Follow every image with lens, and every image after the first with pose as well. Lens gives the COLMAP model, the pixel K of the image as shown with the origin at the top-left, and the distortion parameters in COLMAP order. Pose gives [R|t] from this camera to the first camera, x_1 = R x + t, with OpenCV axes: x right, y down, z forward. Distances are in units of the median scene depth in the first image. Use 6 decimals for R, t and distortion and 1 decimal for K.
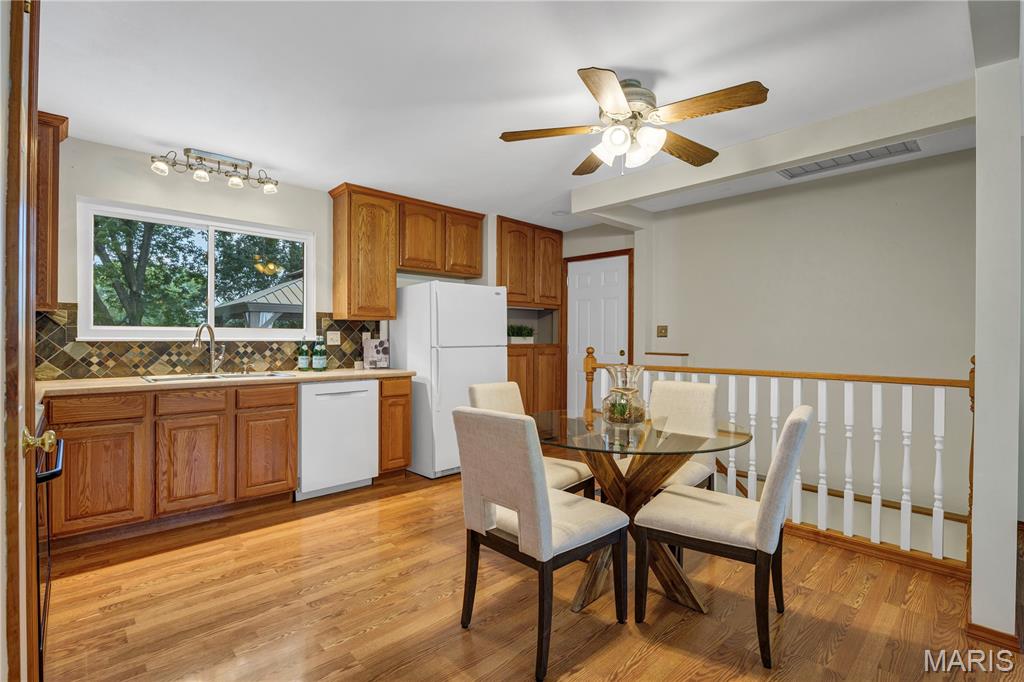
lens RADIAL K [[482.1, 0, 512.0], [0, 482.1, 341.0], [0, 0, 1]] dist [-0.000891, -0.000010]
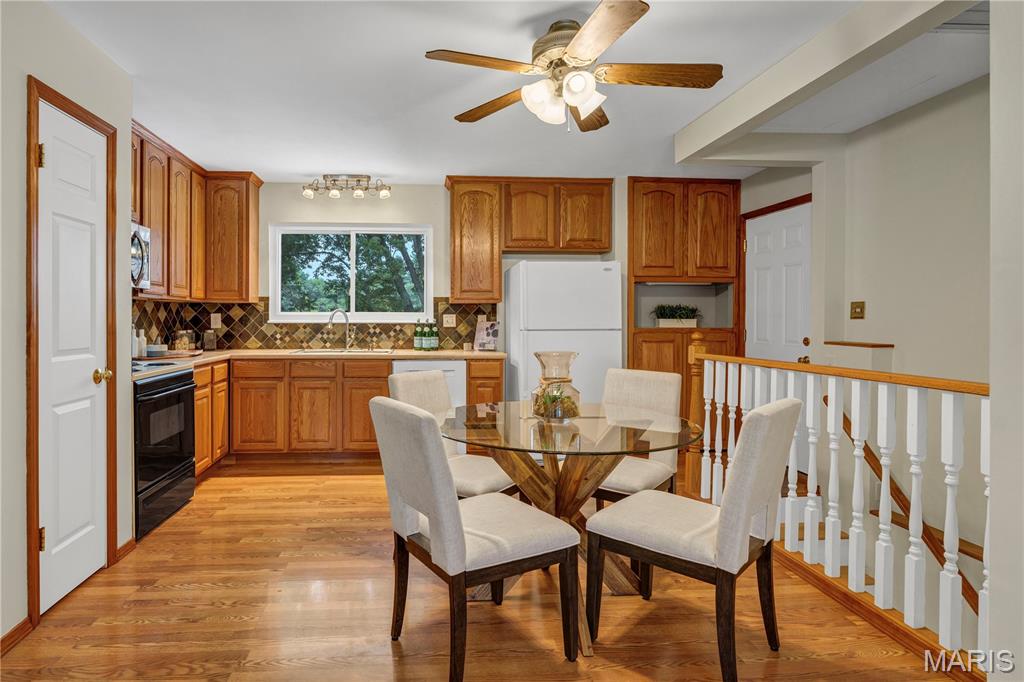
lens RADIAL K [[538.6, 0, 440.2], [0, 538.6, 325.0], [0, 0, 1]] dist [-0.005545, -0.000536]
pose [[0.767251, 0.004099, -0.641334, 0.423463], [-0.003188, 0.999992, 0.002577, 0.000501], [0.641339, 0.000067, 0.767257, 0.073060]]
